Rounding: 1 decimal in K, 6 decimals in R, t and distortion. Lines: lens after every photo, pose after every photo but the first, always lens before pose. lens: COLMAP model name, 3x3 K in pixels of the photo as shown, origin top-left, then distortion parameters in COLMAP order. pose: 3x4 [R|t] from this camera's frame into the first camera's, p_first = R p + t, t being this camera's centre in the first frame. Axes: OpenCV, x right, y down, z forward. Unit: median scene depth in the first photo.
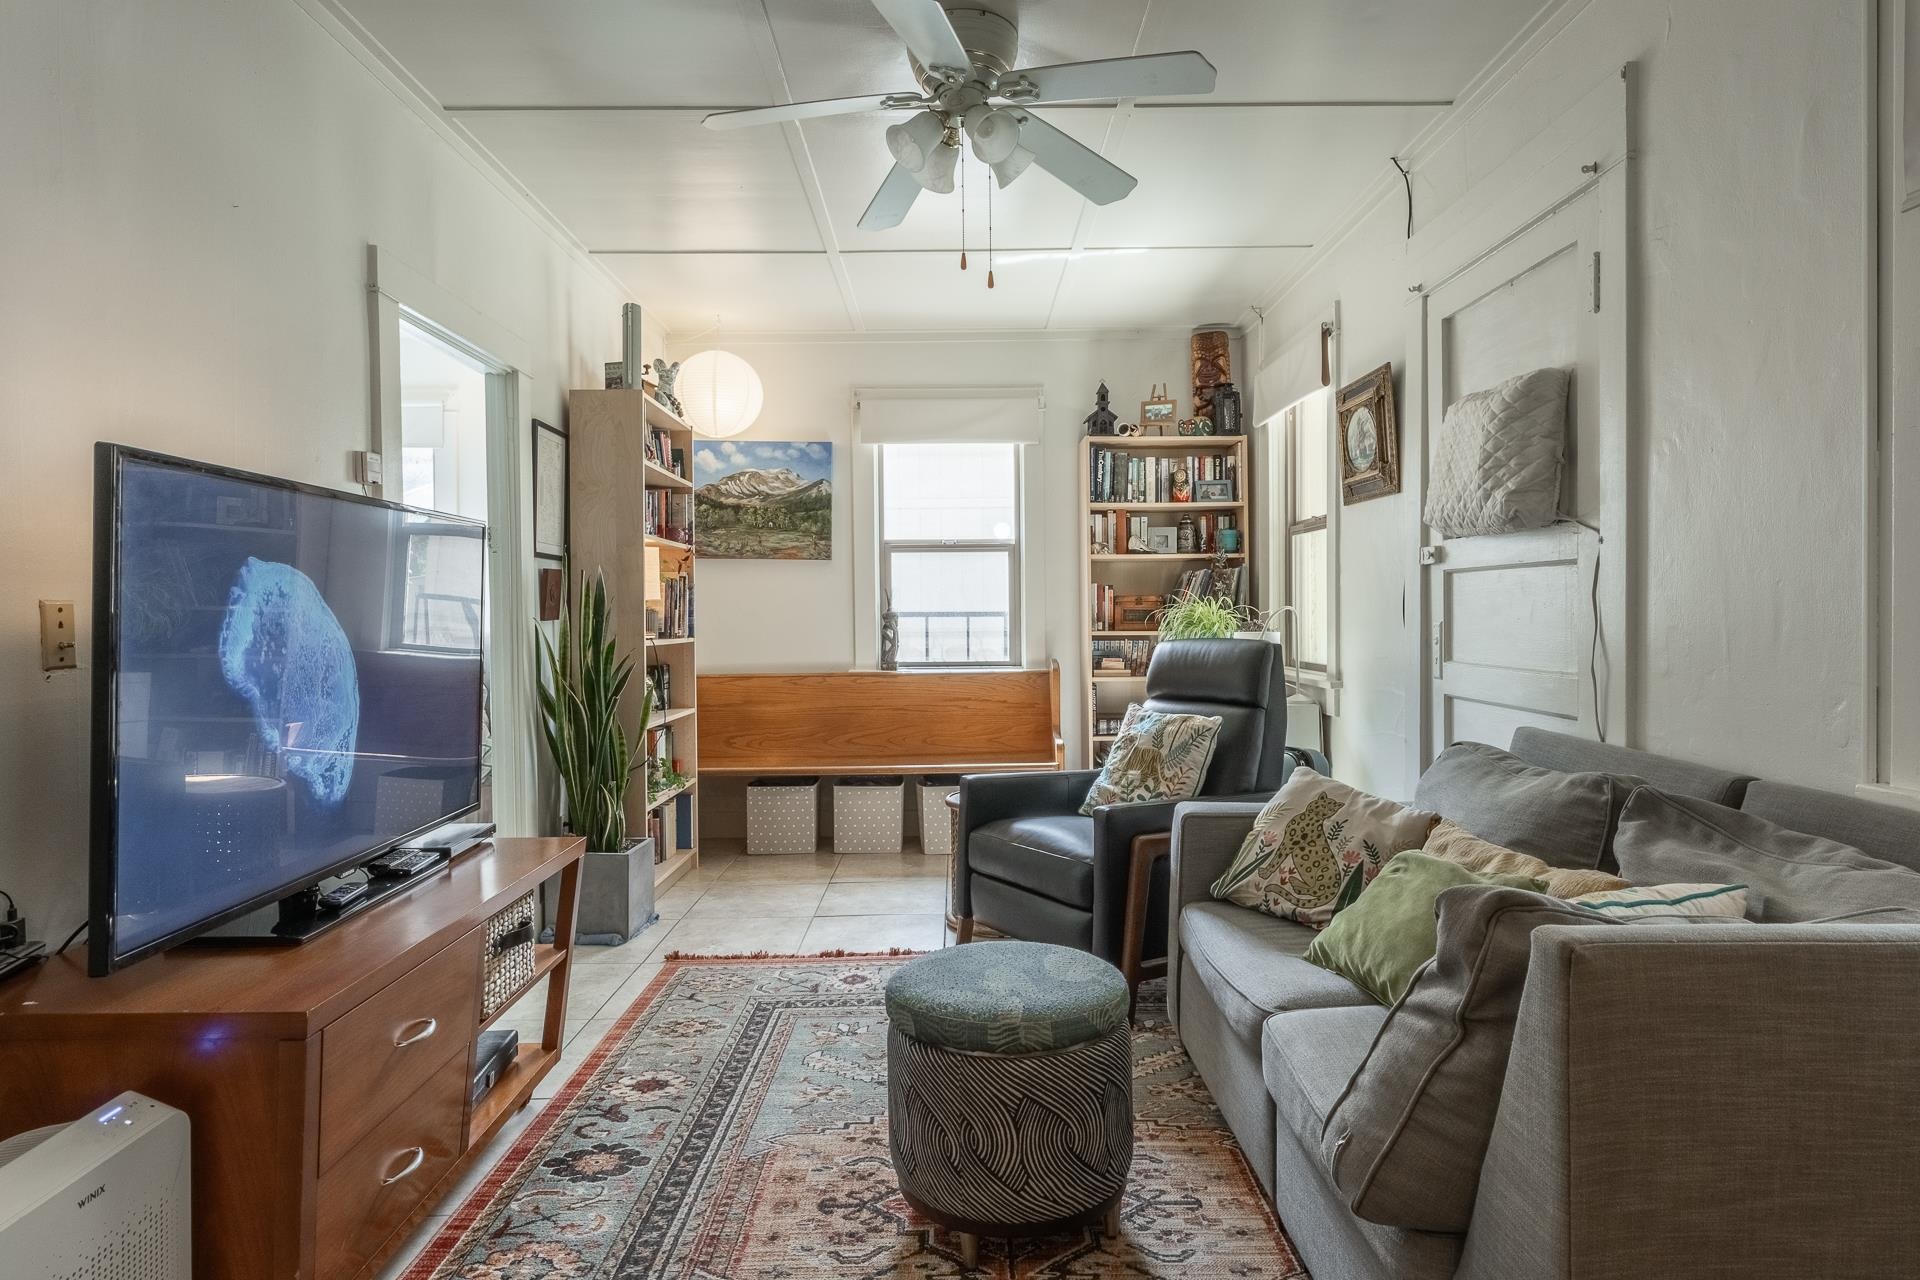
lens RADIAL K [[1093.5, 0, 962.6], [0, 1093.5, 630.6], [0, 0, 1]] dist [-0.005764, 0.000685]
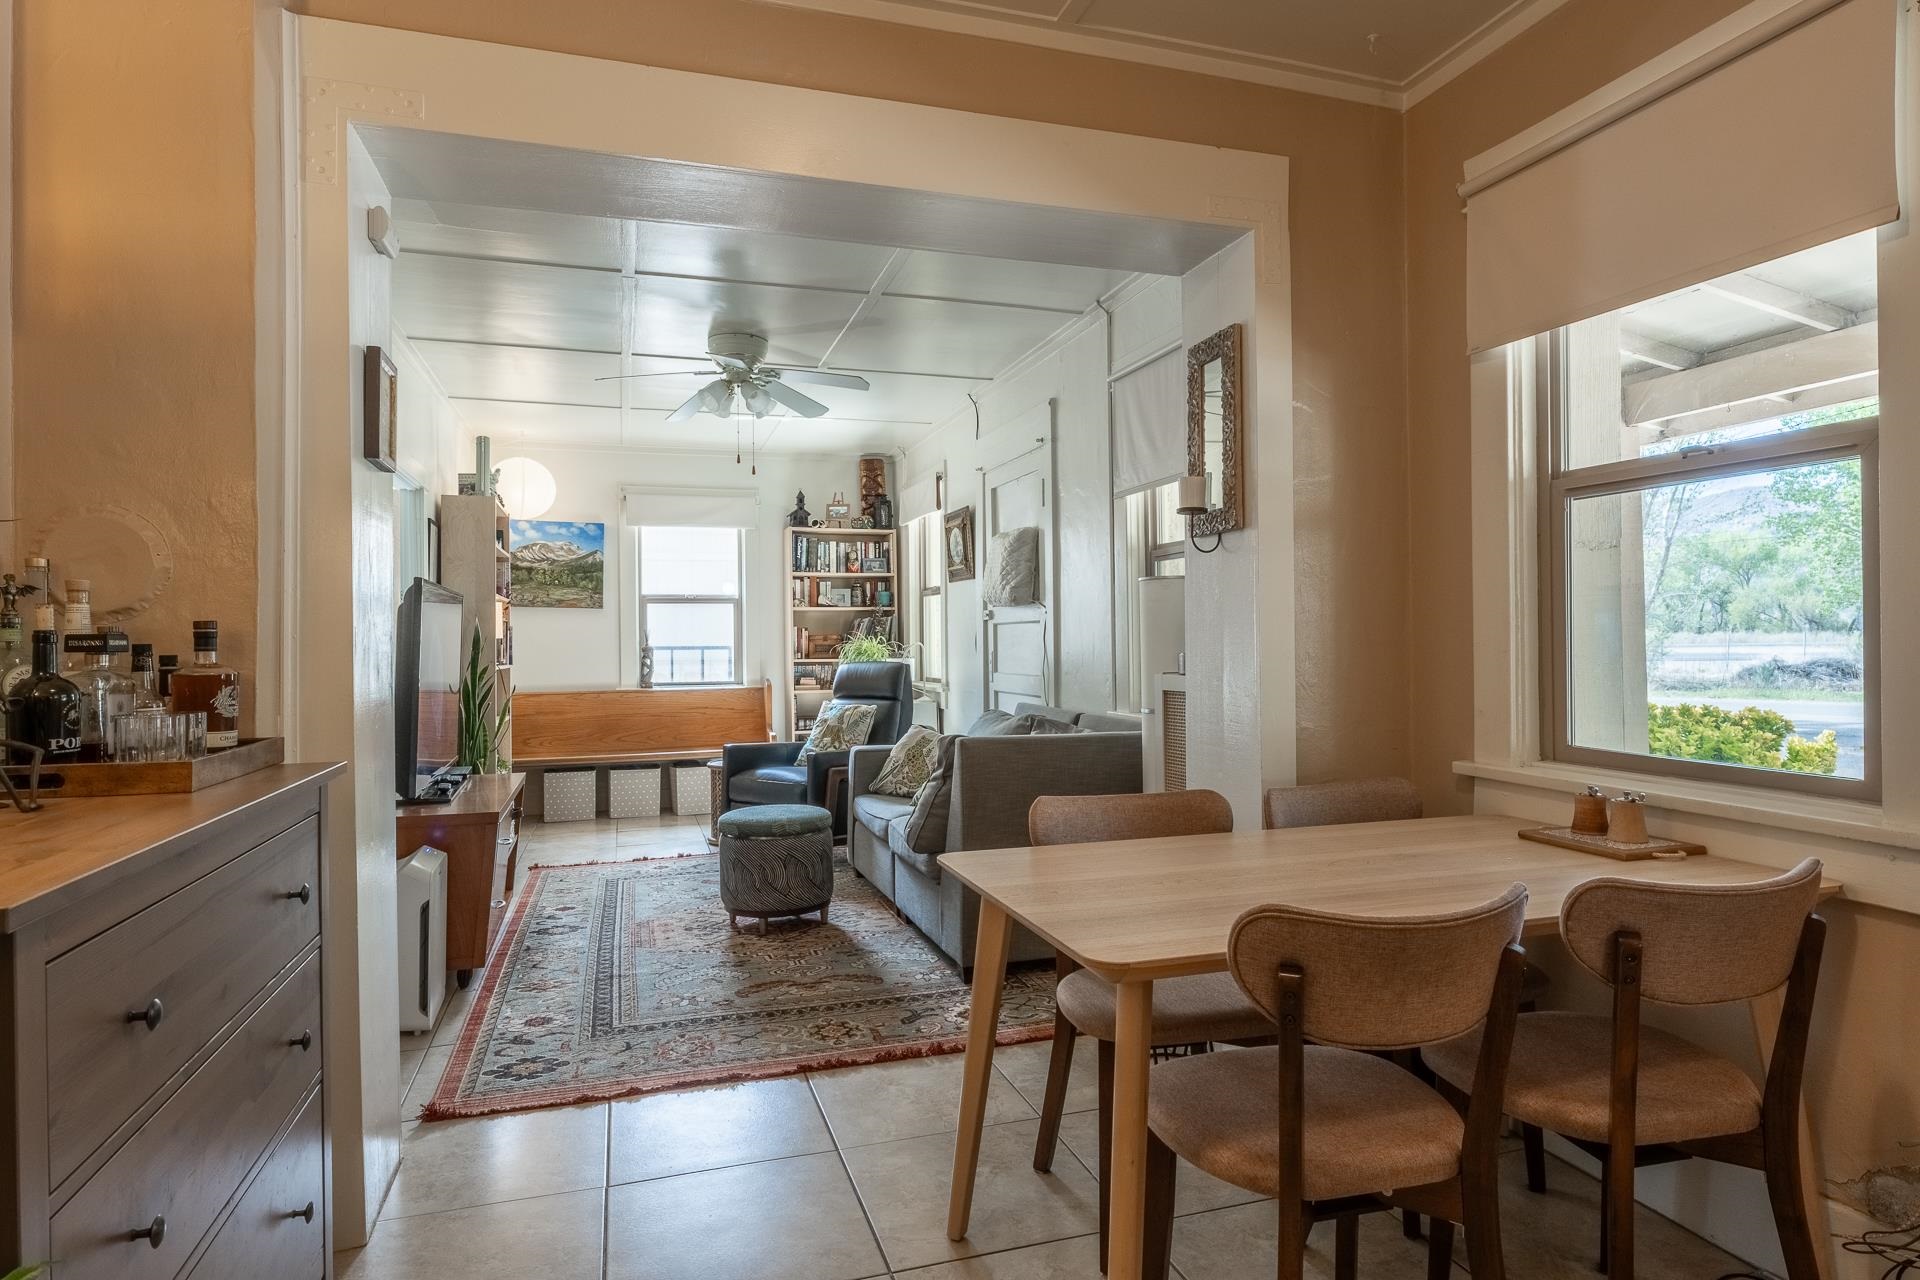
lens RADIAL K [[1093.5, 0, 962.8], [0, 1093.5, 642.1], [0, 0, 1]] dist [-0.005764, 0.000685]
pose [[0.956374, -0.000551, 0.292146, -0.100384], [0.006613, 0.999783, -0.019766, 0.008731], [-0.292071, 0.020835, 0.956170, -0.504989]]
